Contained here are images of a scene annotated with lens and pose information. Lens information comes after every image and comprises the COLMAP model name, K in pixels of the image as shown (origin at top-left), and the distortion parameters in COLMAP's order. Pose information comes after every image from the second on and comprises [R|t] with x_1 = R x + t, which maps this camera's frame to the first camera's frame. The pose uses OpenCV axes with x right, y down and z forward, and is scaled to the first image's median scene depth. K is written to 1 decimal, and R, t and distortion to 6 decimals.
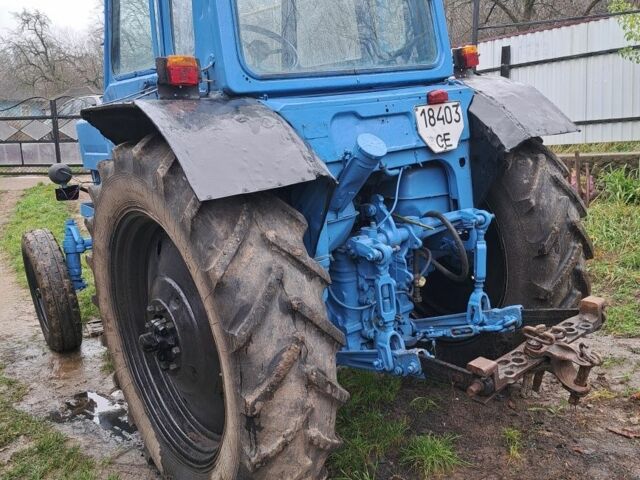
lens RADIAL K [[622.6, 0, 320.0], [0, 622.6, 240.0], [0, 0, 1]] dist [0.064463, -0.008580]
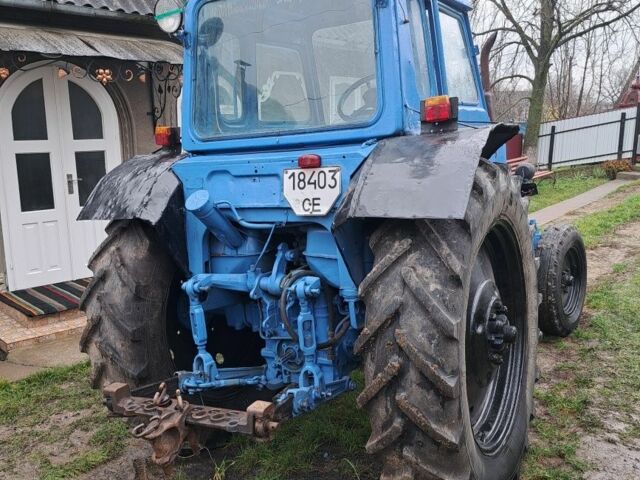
lens RADIAL K [[611.1, 0, 328.9], [0, 611.1, 230.4], [0, 0, 1]] dist [0.212750, -0.402116]
pose [[0.359001, 0.192148, -0.913344, 1.119385], [-0.161451, 0.976612, 0.141998, -0.265143], [0.919267, 0.096482, 0.381627, 0.664175]]
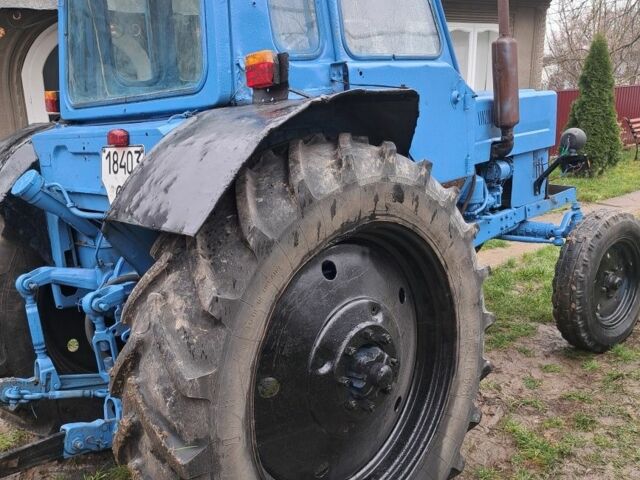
lens RADIAL K [[622.6, 0, 320.0], [0, 622.6, 240.0], [0, 0, 1]] dist [0.064463, -0.008580]
pose [[0.107476, 0.284771, -0.952551, 0.999334], [-0.148908, 0.951905, 0.267776, -0.355258], [0.982993, 0.113063, 0.144712, 1.148283]]
